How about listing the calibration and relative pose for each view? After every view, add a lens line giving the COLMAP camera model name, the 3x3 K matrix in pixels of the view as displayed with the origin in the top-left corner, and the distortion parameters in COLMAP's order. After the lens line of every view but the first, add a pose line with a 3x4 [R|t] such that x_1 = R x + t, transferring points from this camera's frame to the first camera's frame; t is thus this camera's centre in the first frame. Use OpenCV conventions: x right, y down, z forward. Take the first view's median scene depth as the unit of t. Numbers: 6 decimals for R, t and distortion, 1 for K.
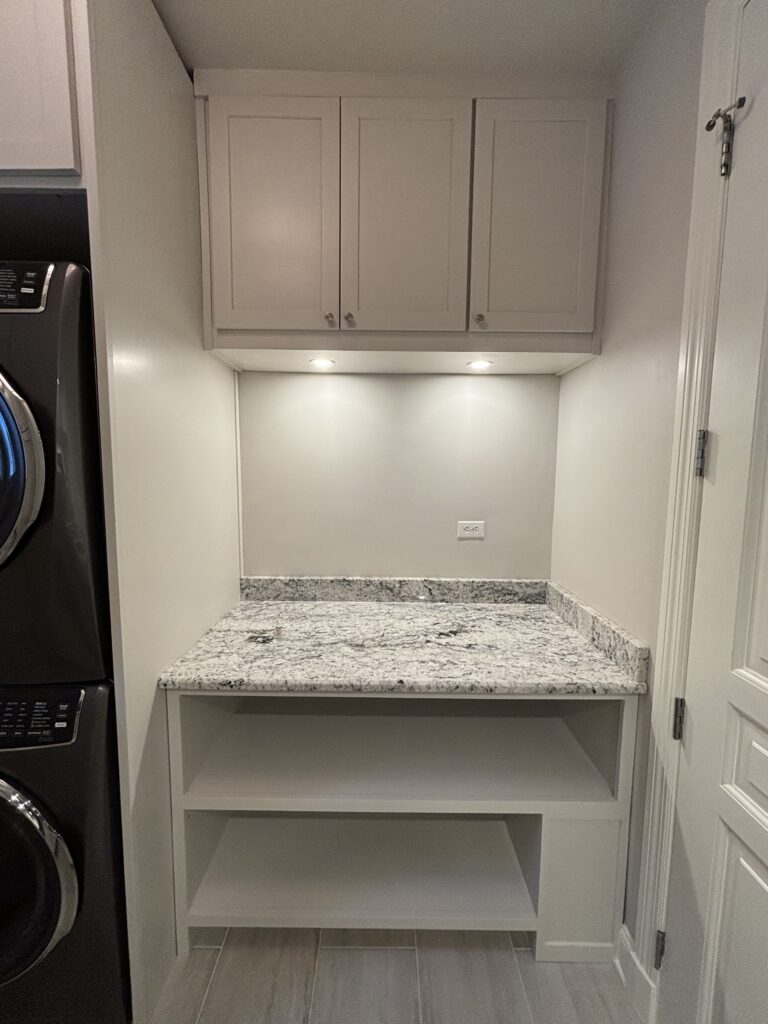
lens RADIAL K [[415.9, 0, 383.7], [0, 415.9, 508.8], [0, 0, 1]] dist [0.001101, 0.000046]
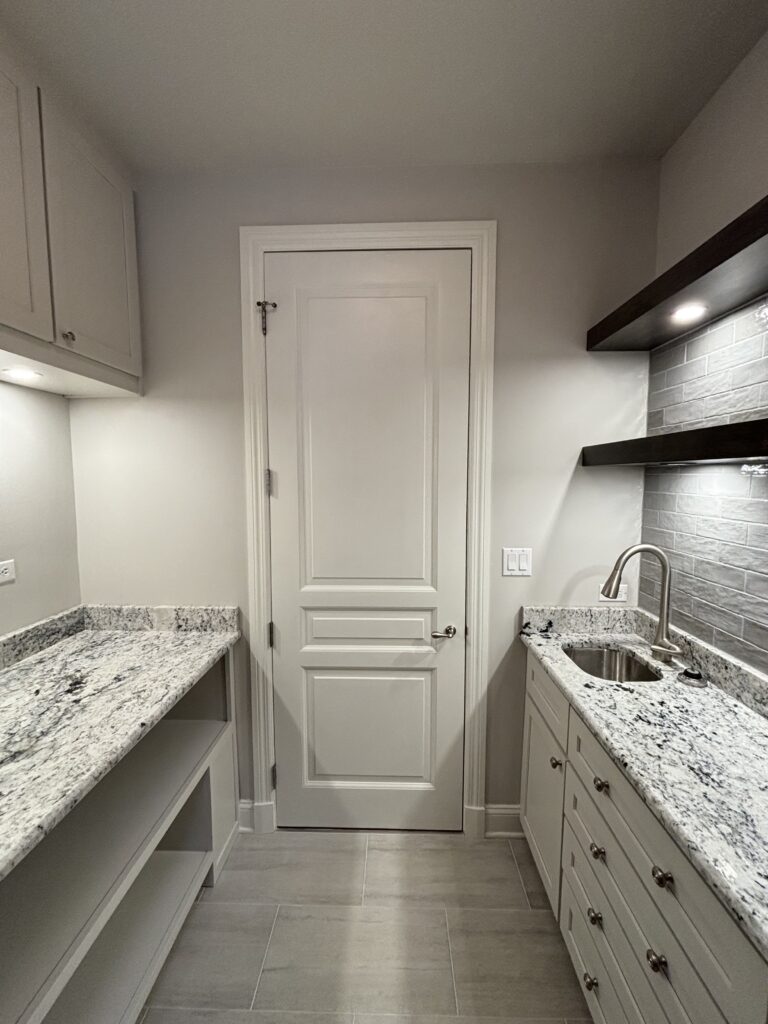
lens RADIAL K [[415.9, 0, 383.7], [0, 415.9, 508.8], [0, 0, 1]] dist [0.001101, 0.000046]
pose [[0.031338, -0.086331, 0.995774, -0.689317], [0.102687, 0.991269, 0.082709, -0.078449], [-0.994220, 0.099661, 0.039929, 0.297601]]
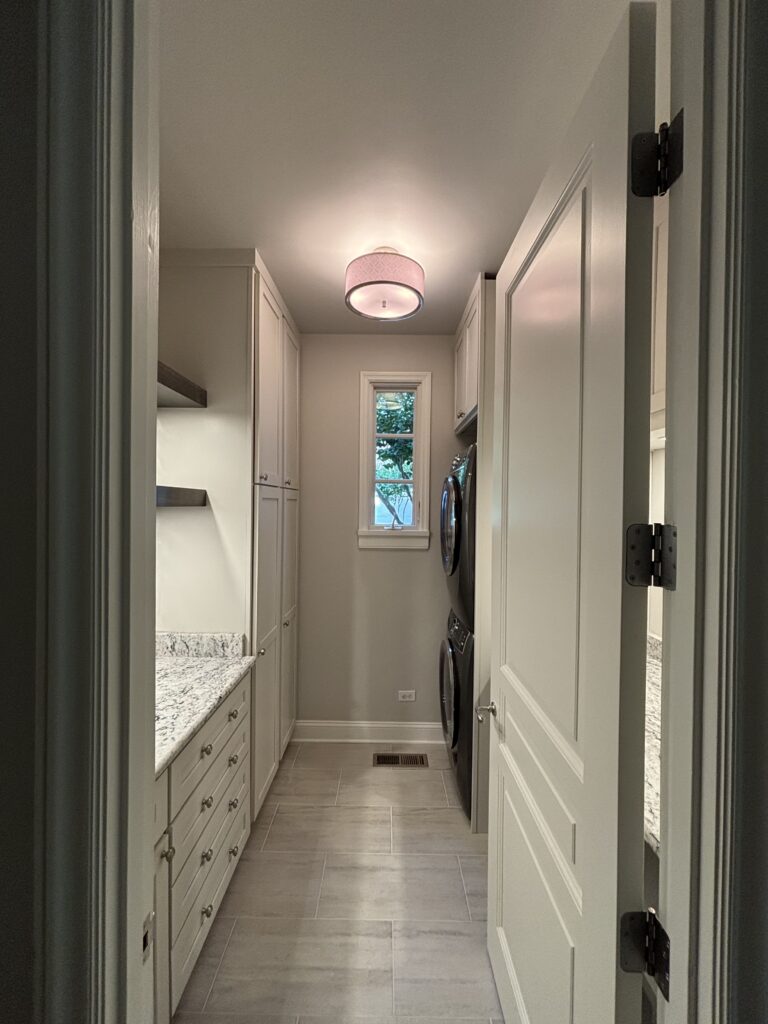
lens RADIAL K [[415.9, 0, 383.7], [0, 415.9, 508.8], [0, 0, 1]] dist [0.001101, 0.000046]
pose [[-0.015565, -0.000201, -0.999879, 0.996297], [-0.111315, 0.993784, 0.001534, -0.108045], [0.993663, 0.111326, -0.015491, 0.360183]]
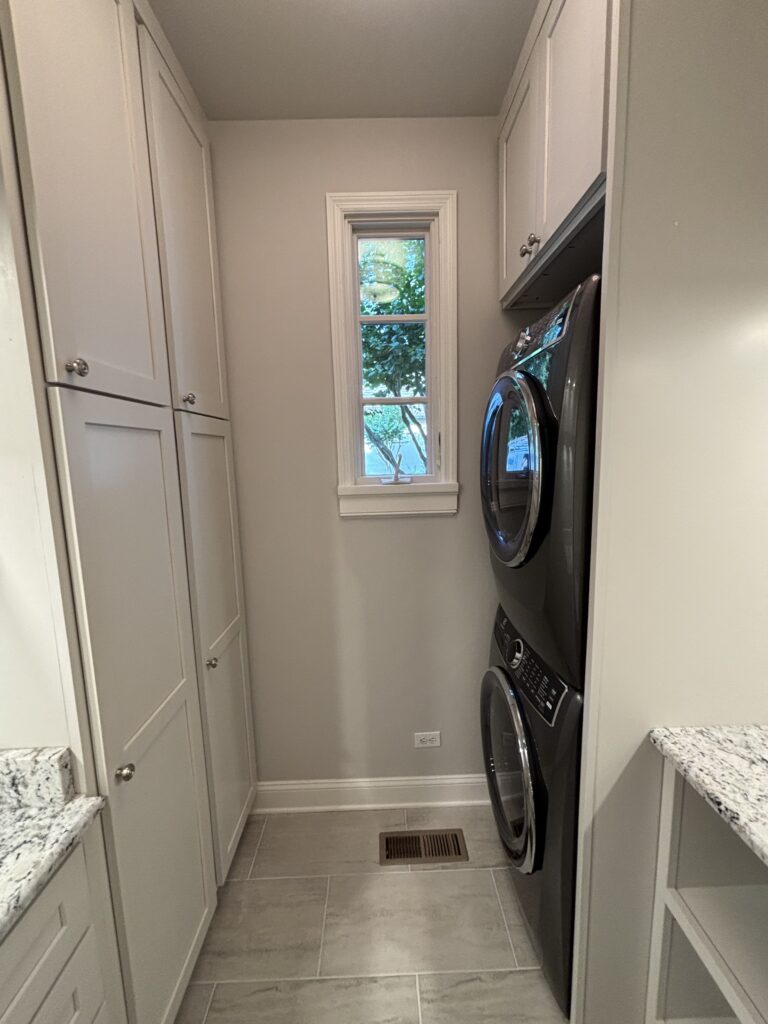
lens RADIAL K [[414.6, 0, 386.7], [0, 414.6, 510.9], [0, 0, 1]] dist [-0.000279, -0.000043]
pose [[0.015327, 0.125695, -0.991951, 0.184505], [-0.072214, 0.989616, 0.124283, -0.077365], [0.997271, 0.069727, 0.024244, 0.334051]]
